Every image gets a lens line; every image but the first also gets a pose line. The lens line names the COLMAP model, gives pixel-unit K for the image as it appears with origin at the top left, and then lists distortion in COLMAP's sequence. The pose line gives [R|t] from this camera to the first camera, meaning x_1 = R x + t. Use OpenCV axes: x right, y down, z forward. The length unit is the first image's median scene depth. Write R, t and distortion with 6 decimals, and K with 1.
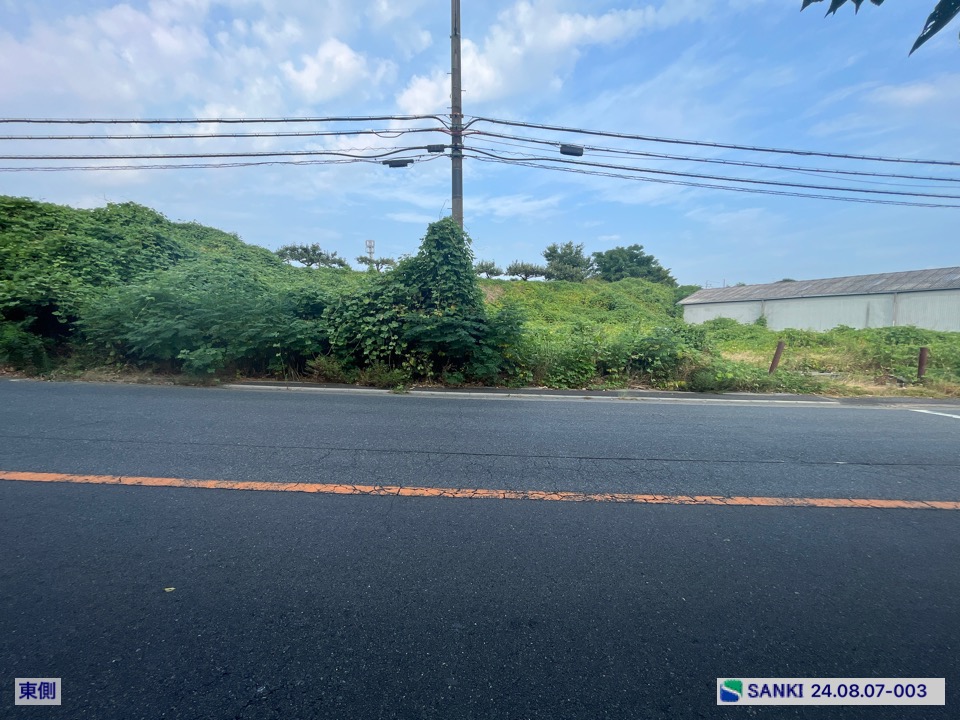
lens RADIAL K [[386.8, 0, 476.5], [0, 386.8, 362.3], [0, 0, 1]] dist [-0.003865, 0.000207]
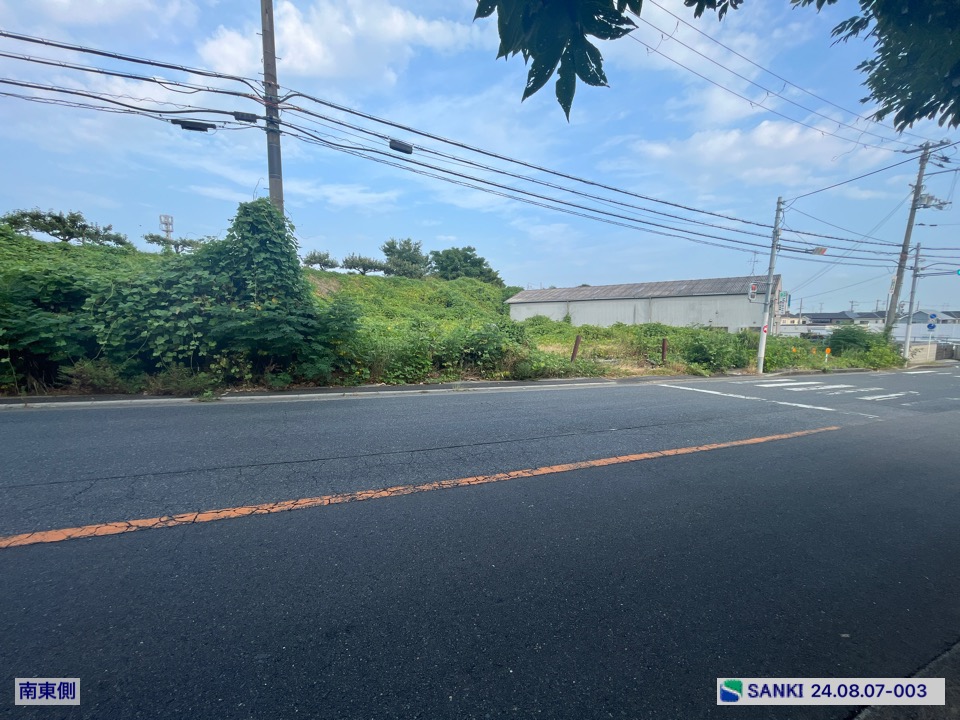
lens RADIAL K [[386.3, 0, 476.3], [0, 386.3, 362.8], [0, 0, 1]] dist [-0.003583, -0.000230]
pose [[0.921406, -0.037022, 0.386833, 0.016607], [0.032432, 0.999305, 0.018388, 0.000155], [-0.387245, -0.004397, 0.921967, -0.002780]]
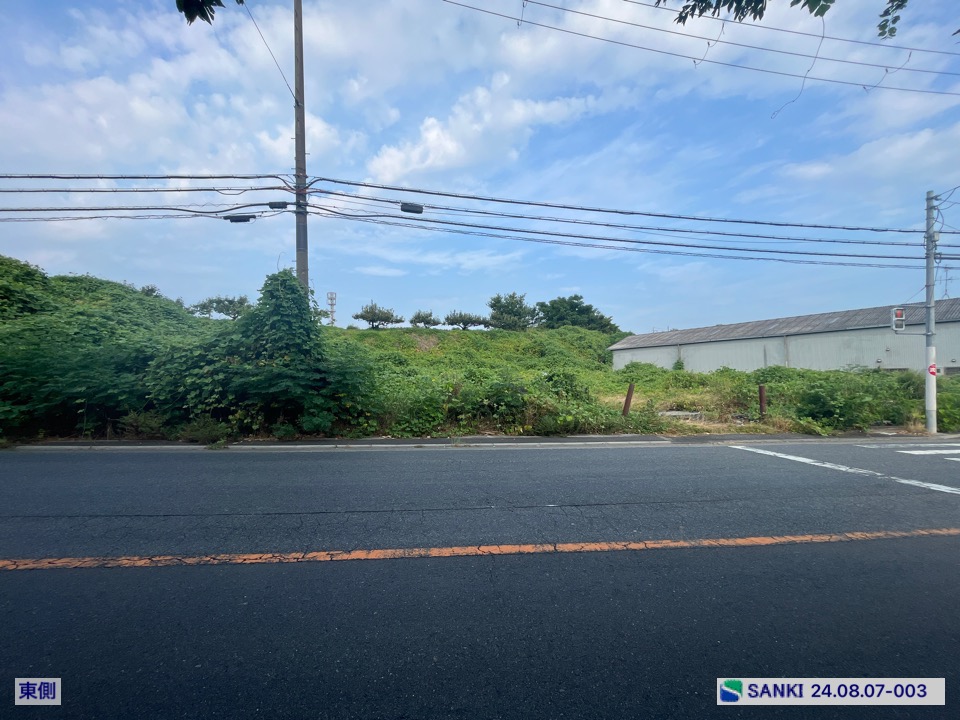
lens RADIAL K [[386.8, 0, 476.5], [0, 386.8, 362.3], [0, 0, 1]] dist [-0.003865, 0.000207]
pose [[0.996553, -0.020421, 0.080403, 0.311041], [0.030308, 0.991852, -0.123738, 0.005588], [-0.077221, 0.125749, 0.989052, -0.006707]]
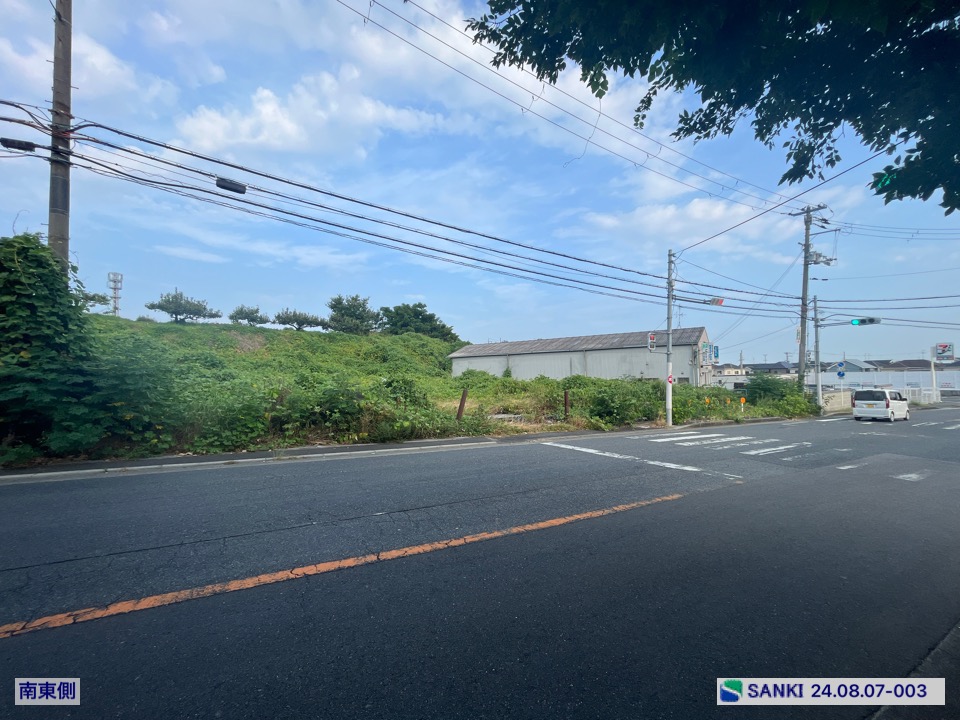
lens RADIAL K [[386.3, 0, 476.3], [0, 386.3, 362.8], [0, 0, 1]] dist [-0.003583, -0.000230]
pose [[0.887438, 0.006905, 0.460876, 0.324602], [0.054985, 0.991162, -0.120726, 0.006428], [-0.457636, 0.132478, 0.879215, -0.008375]]
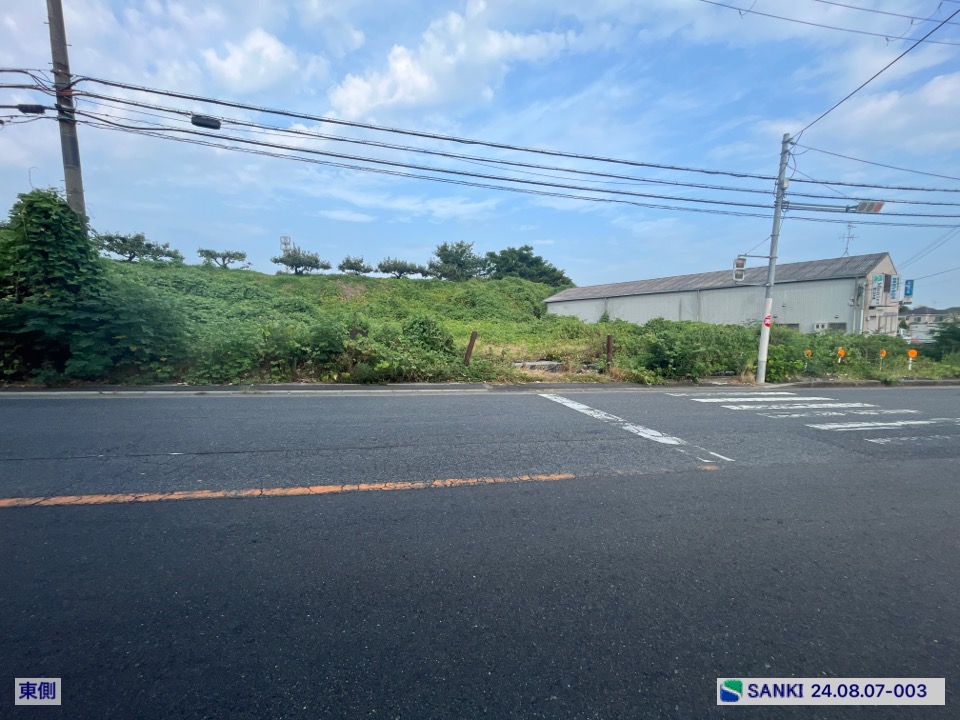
lens RADIAL K [[386.8, 0, 476.5], [0, 386.8, 362.3], [0, 0, 1]] dist [-0.003865, 0.000207]
pose [[0.988067, -0.021990, 0.152448, 0.685133], [0.022396, 0.999749, -0.000944, 0.030306], [-0.152389, 0.004347, 0.988311, 0.007538]]
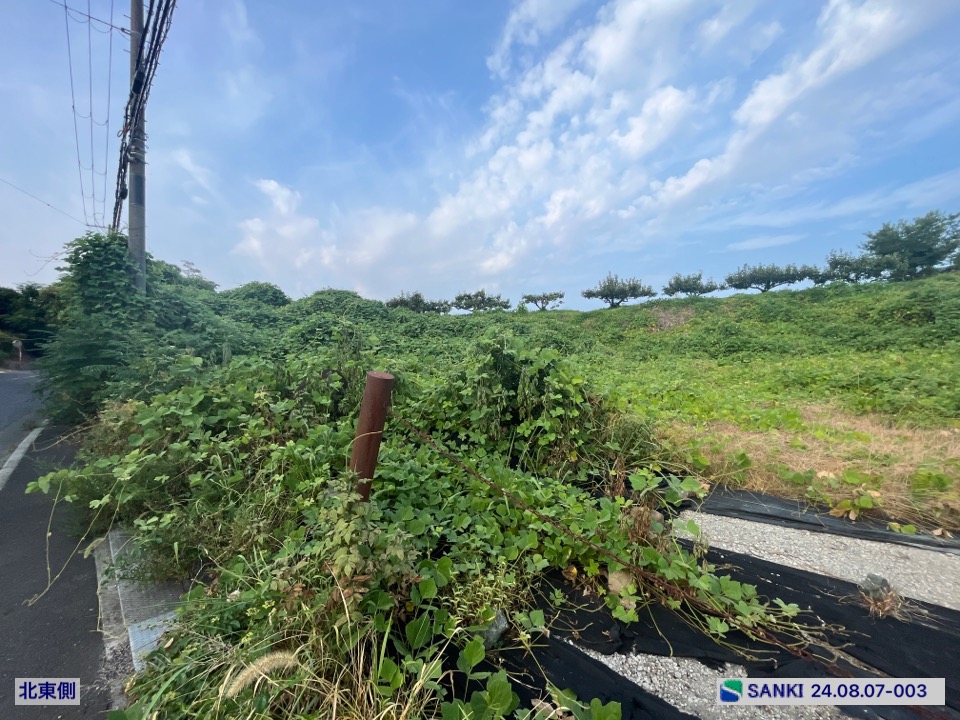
lens RADIAL K [[385.6, 0, 475.3], [0, 385.6, 373.5], [0, 0, 1]] dist [-0.001430, -0.000210]
pose [[0.696530, -0.008408, -0.717479, 1.024784], [-0.055382, 0.996318, -0.065440, -0.045657], [0.715387, 0.085317, 0.693500, 0.947886]]
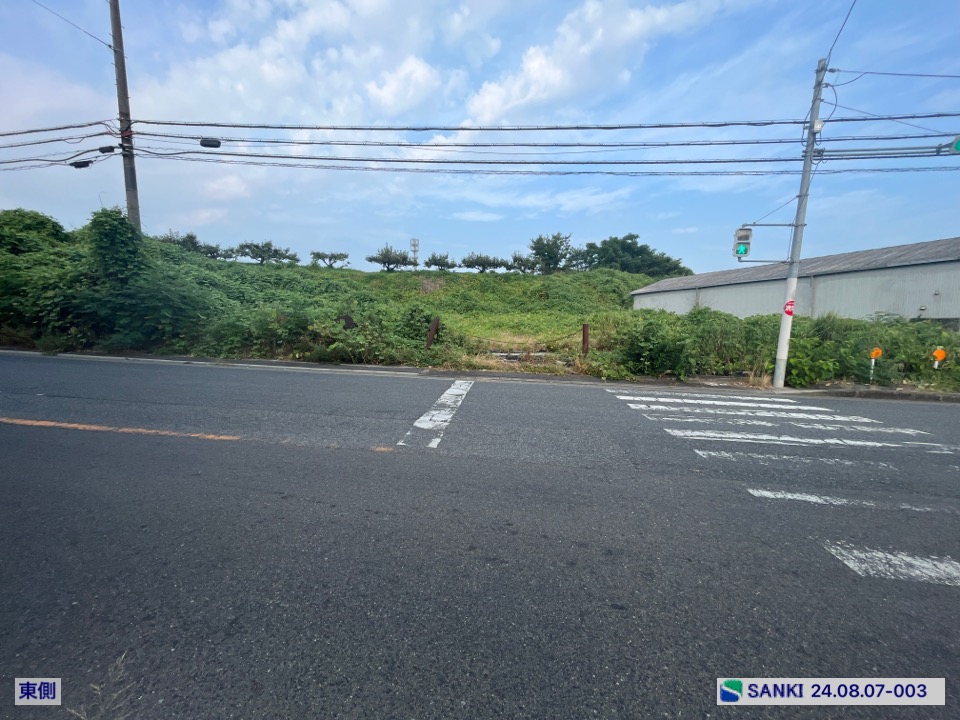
lens RADIAL K [[386.8, 0, 476.5], [0, 386.8, 362.3], [0, 0, 1]] dist [-0.003865, 0.000207]
pose [[0.987561, 0.020527, -0.155892, 1.126569], [-0.019470, 0.999776, 0.008306, 0.056897], [0.156027, -0.005168, 0.987739, 0.016484]]
